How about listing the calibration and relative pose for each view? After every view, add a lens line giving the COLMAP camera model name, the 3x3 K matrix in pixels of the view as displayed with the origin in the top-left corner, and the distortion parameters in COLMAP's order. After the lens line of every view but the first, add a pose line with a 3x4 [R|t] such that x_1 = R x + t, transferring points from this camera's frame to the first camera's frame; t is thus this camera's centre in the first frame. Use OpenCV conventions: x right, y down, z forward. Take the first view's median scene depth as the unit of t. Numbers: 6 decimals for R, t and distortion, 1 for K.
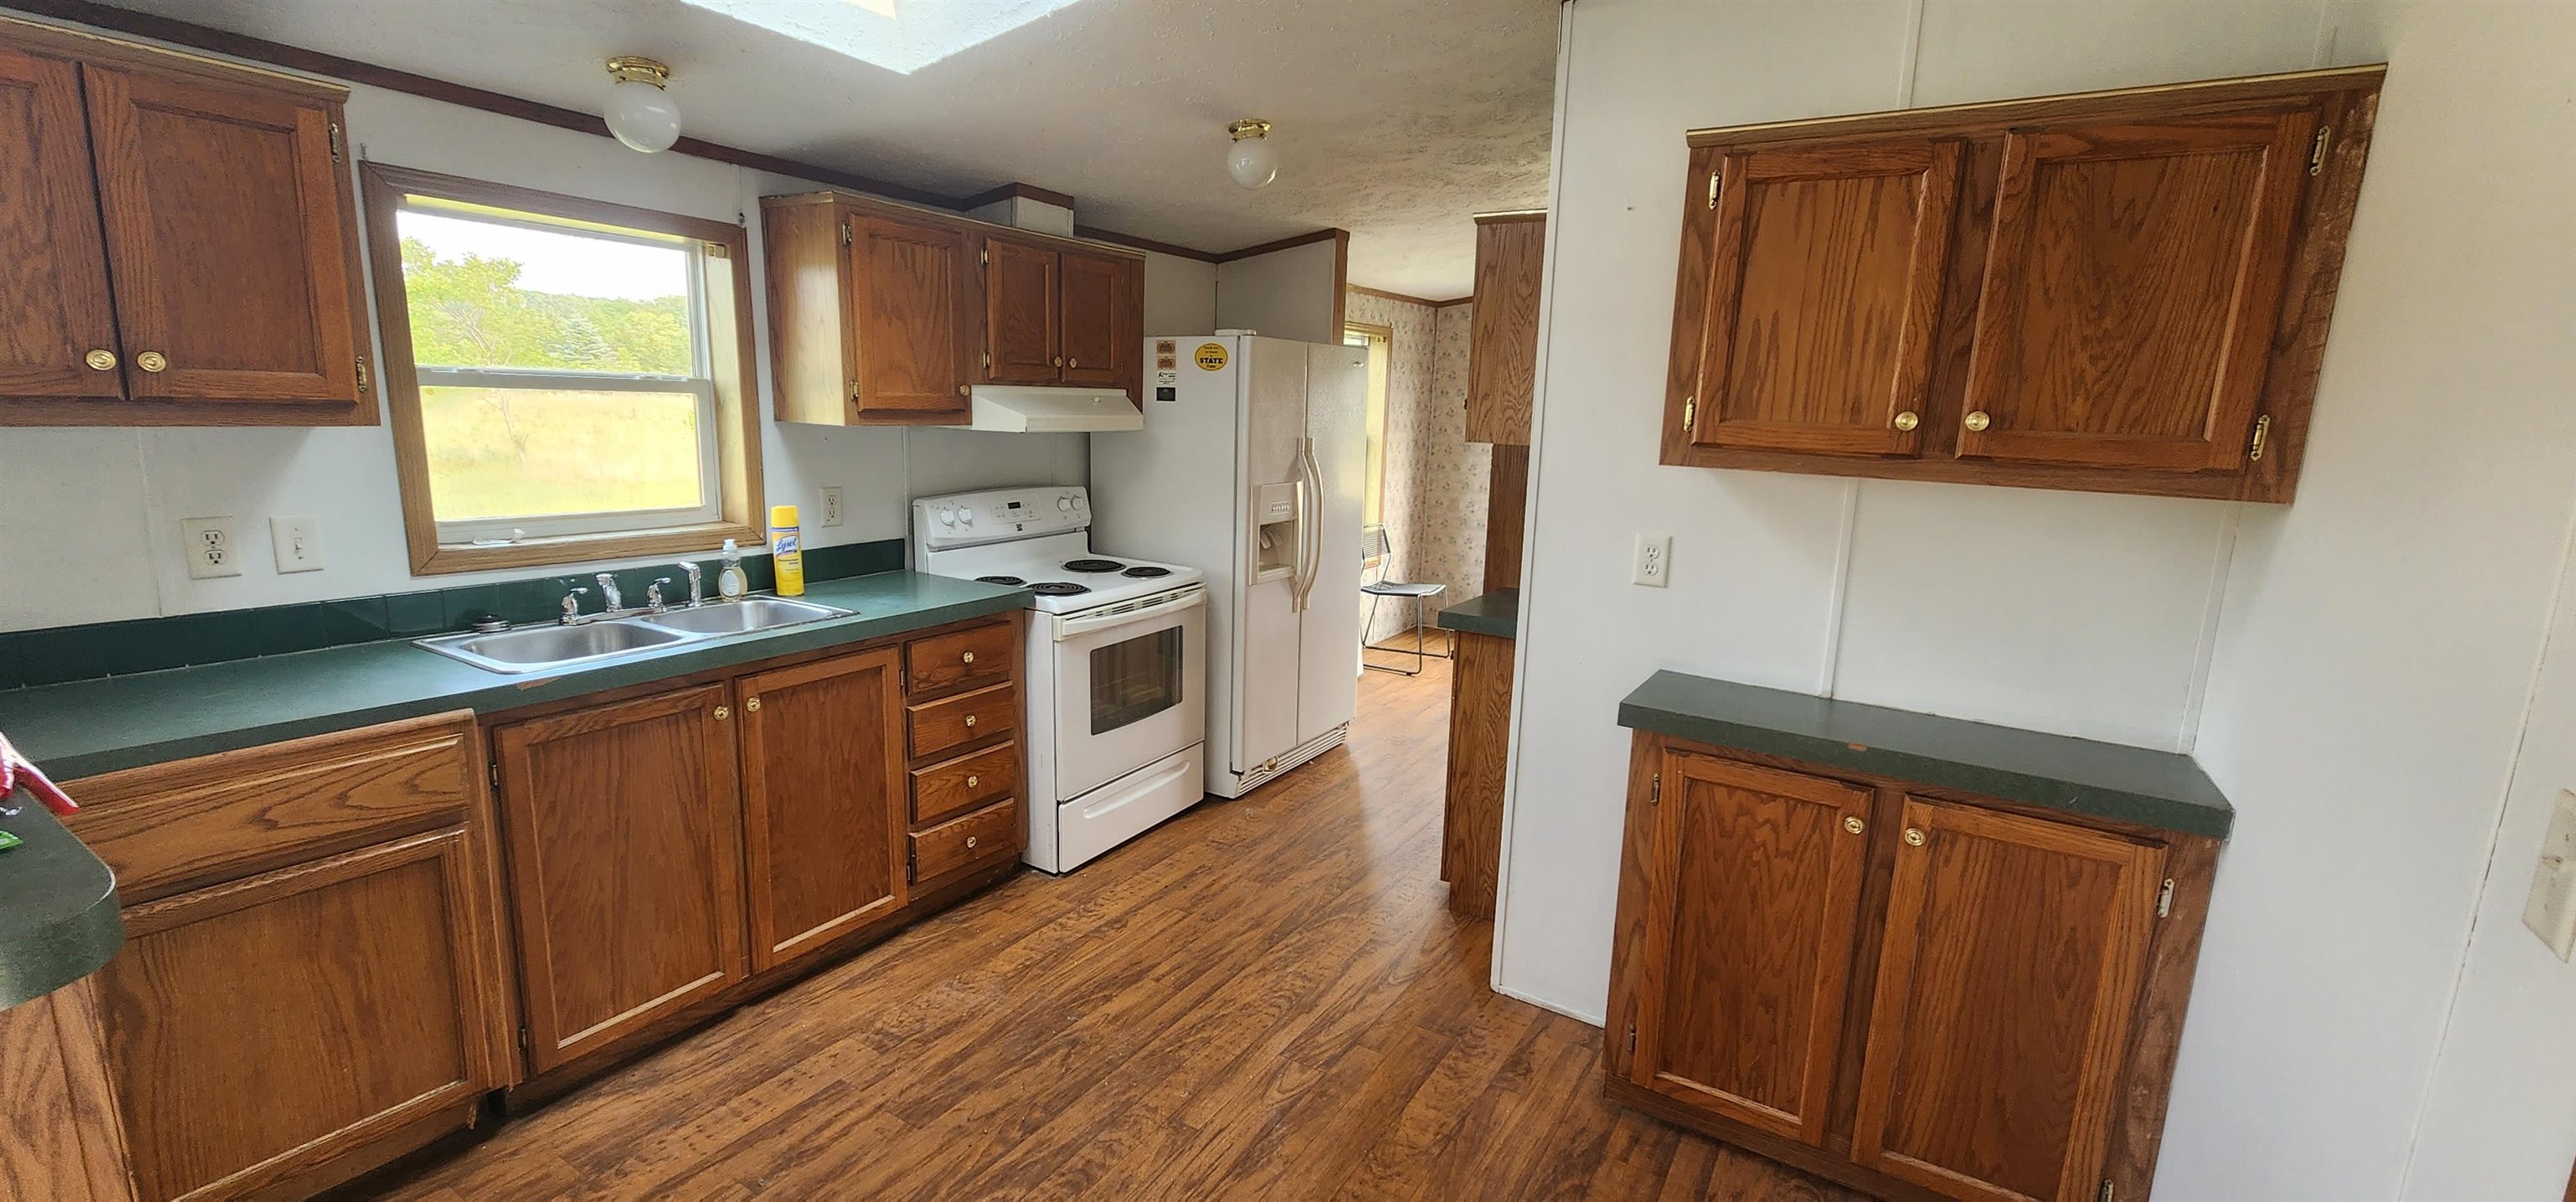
lens RADIAL K [[1044.1, 0, 1303.5], [0, 1044.1, 591.1], [0, 0, 1]] dist [0.011172, -0.006930]
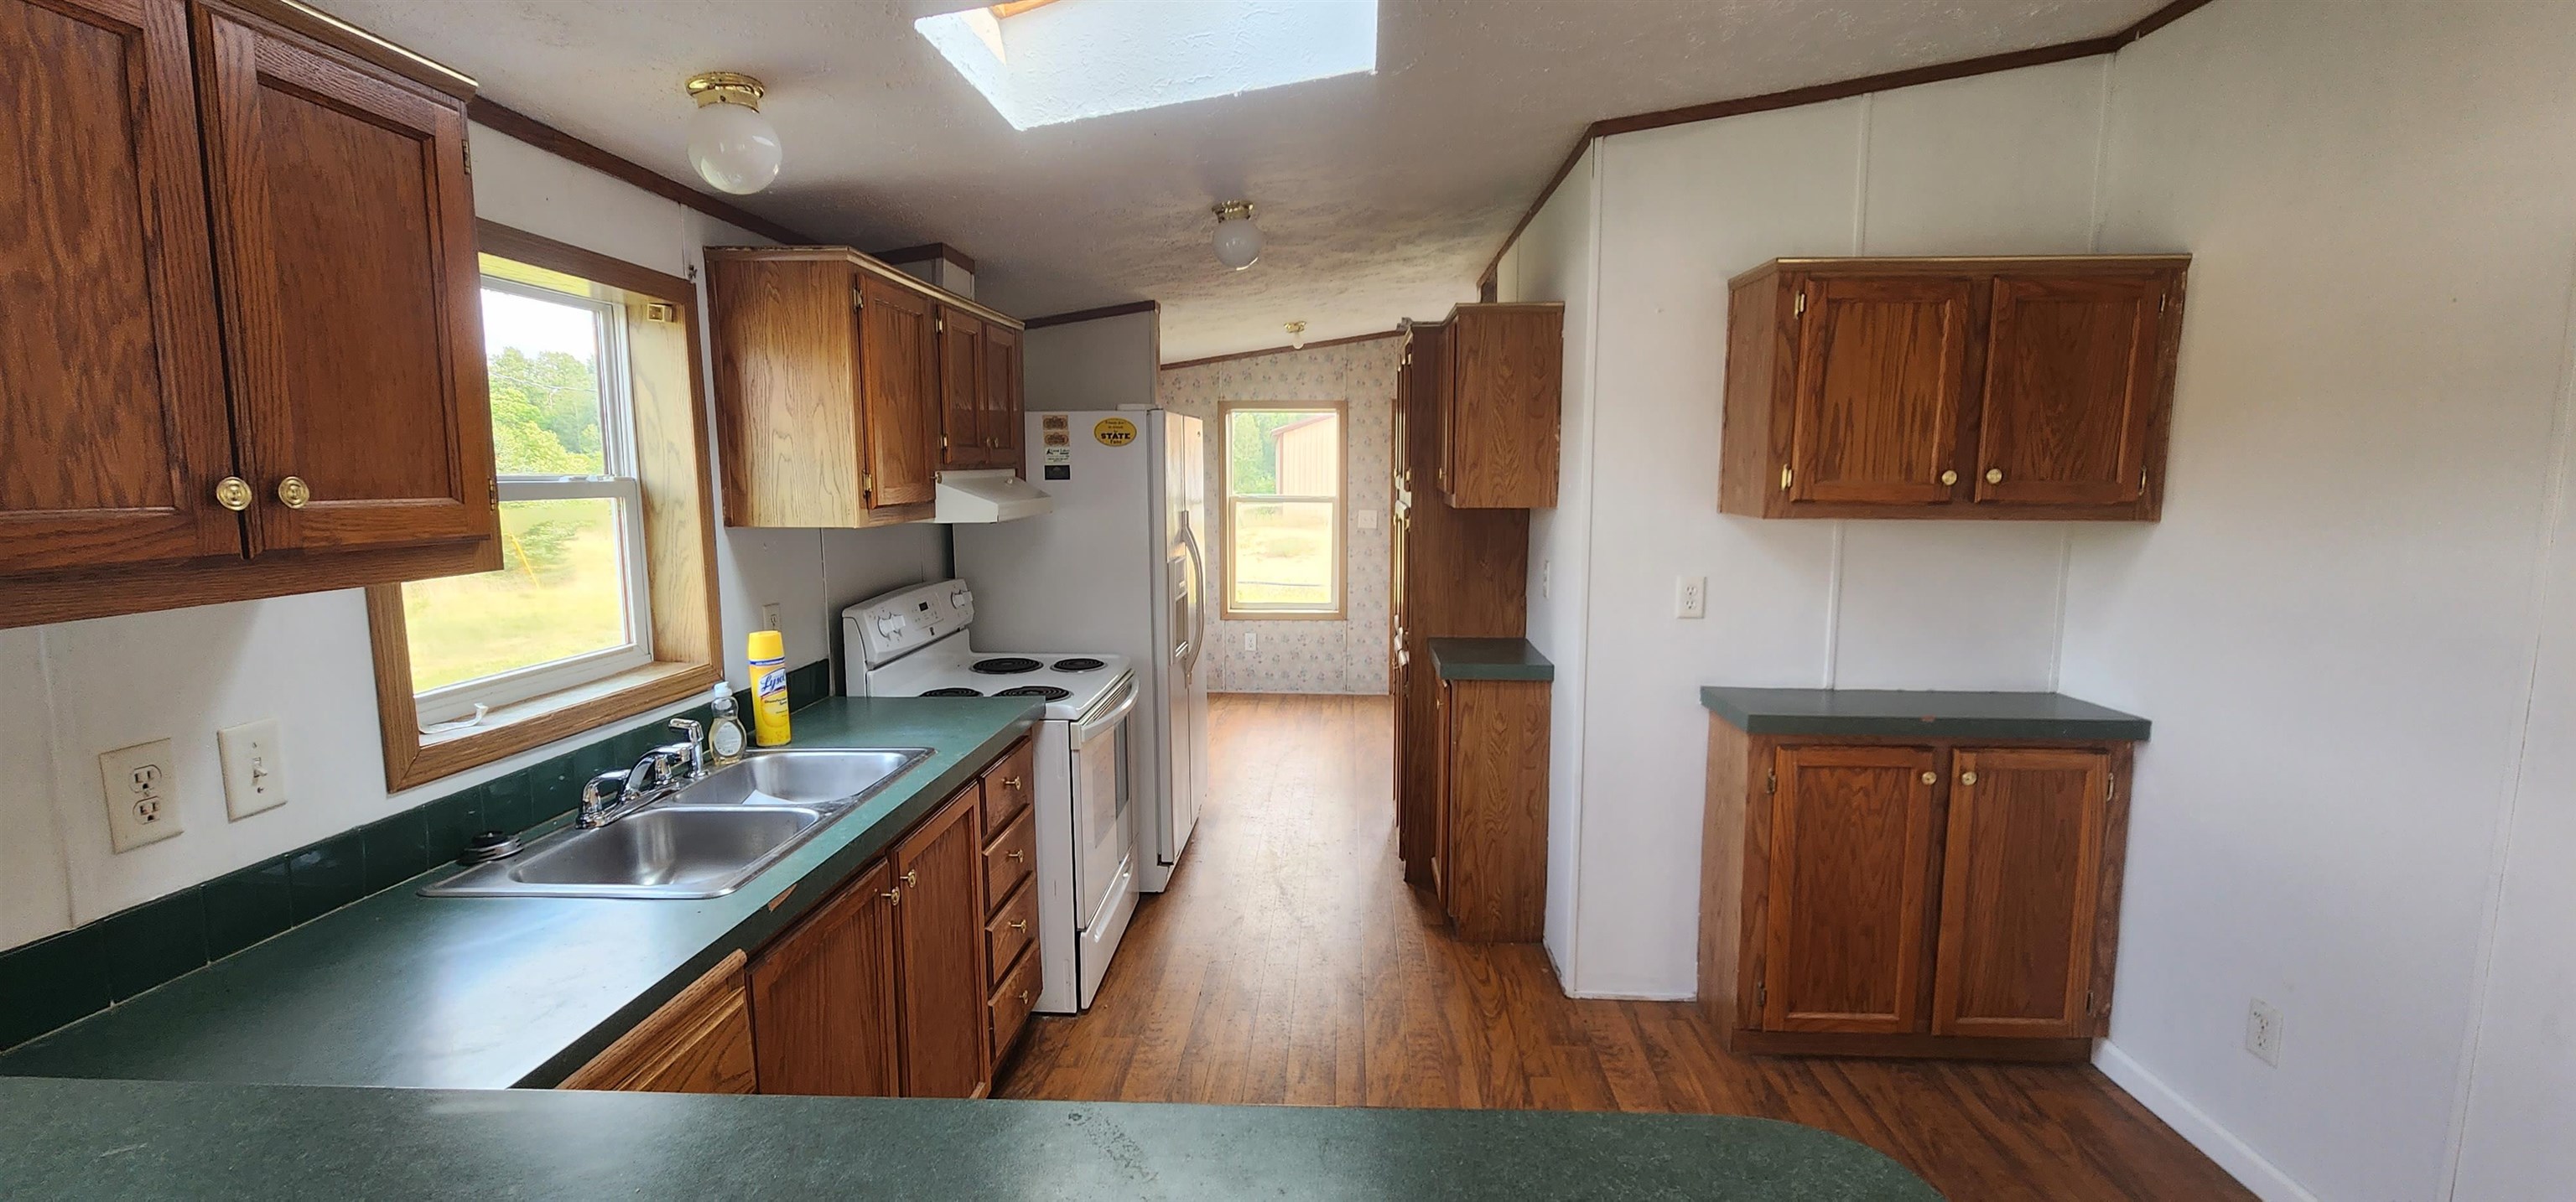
lens RADIAL K [[1044.1, 0, 1303.5], [0, 1044.1, 591.1], [0, 0, 1]] dist [0.011172, -0.006930]
pose [[0.878862, -0.089200, 0.468663, -0.741146], [0.114338, 0.993117, -0.025394, -0.067119], [-0.463172, 0.075903, 0.883012, 0.163156]]
